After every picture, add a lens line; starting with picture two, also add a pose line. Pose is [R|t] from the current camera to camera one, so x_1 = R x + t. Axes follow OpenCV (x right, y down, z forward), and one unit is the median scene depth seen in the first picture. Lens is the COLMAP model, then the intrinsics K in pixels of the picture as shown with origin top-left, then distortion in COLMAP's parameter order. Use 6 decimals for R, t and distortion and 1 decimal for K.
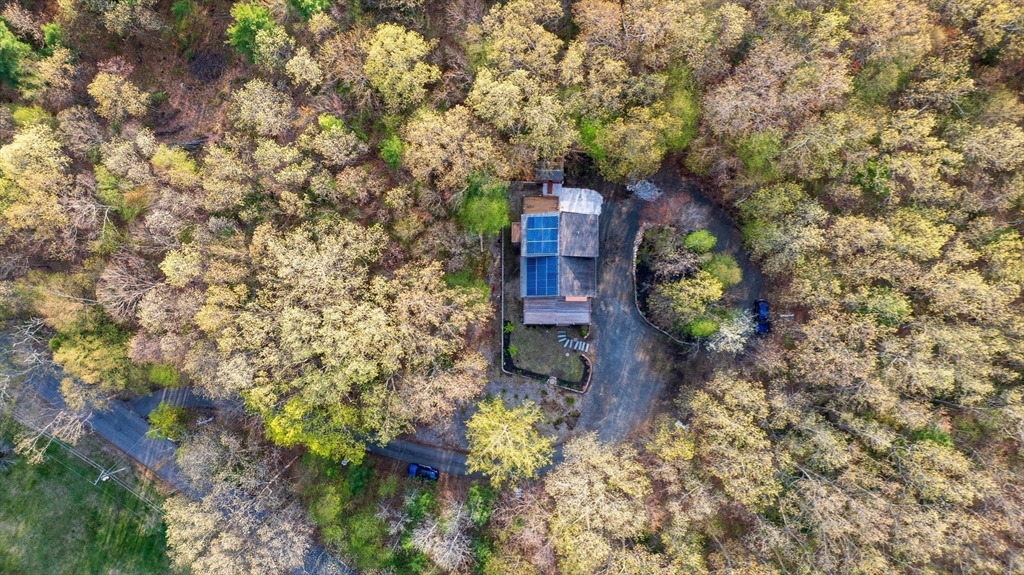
lens RADIAL K [[737.8, 0, 512.3], [0, 737.8, 285.9], [0, 0, 1]] dist [-0.005553, 0.006297]
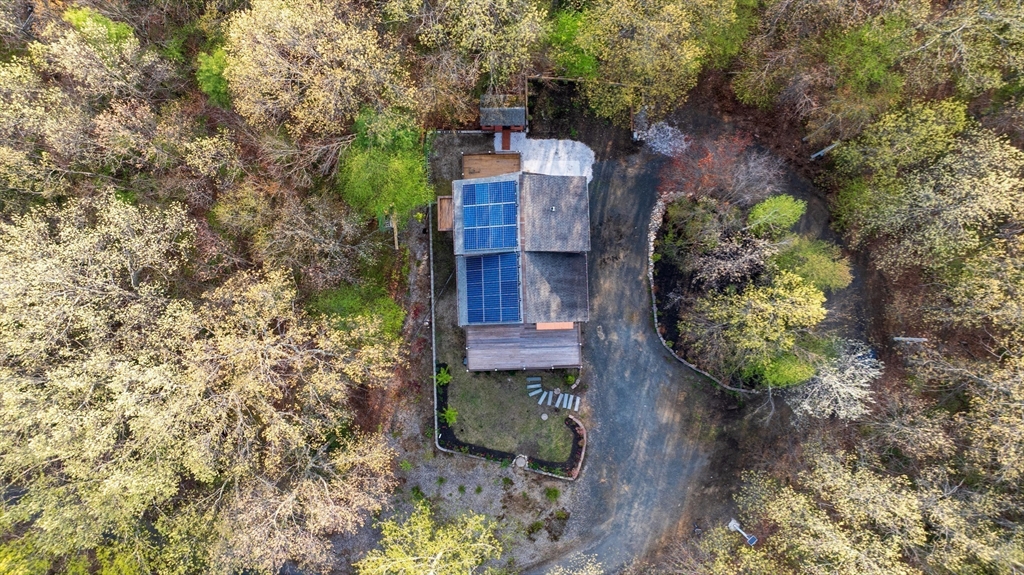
lens RADIAL K [[737.8, 0, 511.6], [0, 737.8, 287.7], [0, 0, 1]] dist [-0.005553, 0.006297]
pose [[0.999351, -0.034864, 0.009093, 0.046992], [0.034881, 0.999390, -0.001660, -0.011640], [-0.009030, 0.001976, 0.999957, 0.409276]]
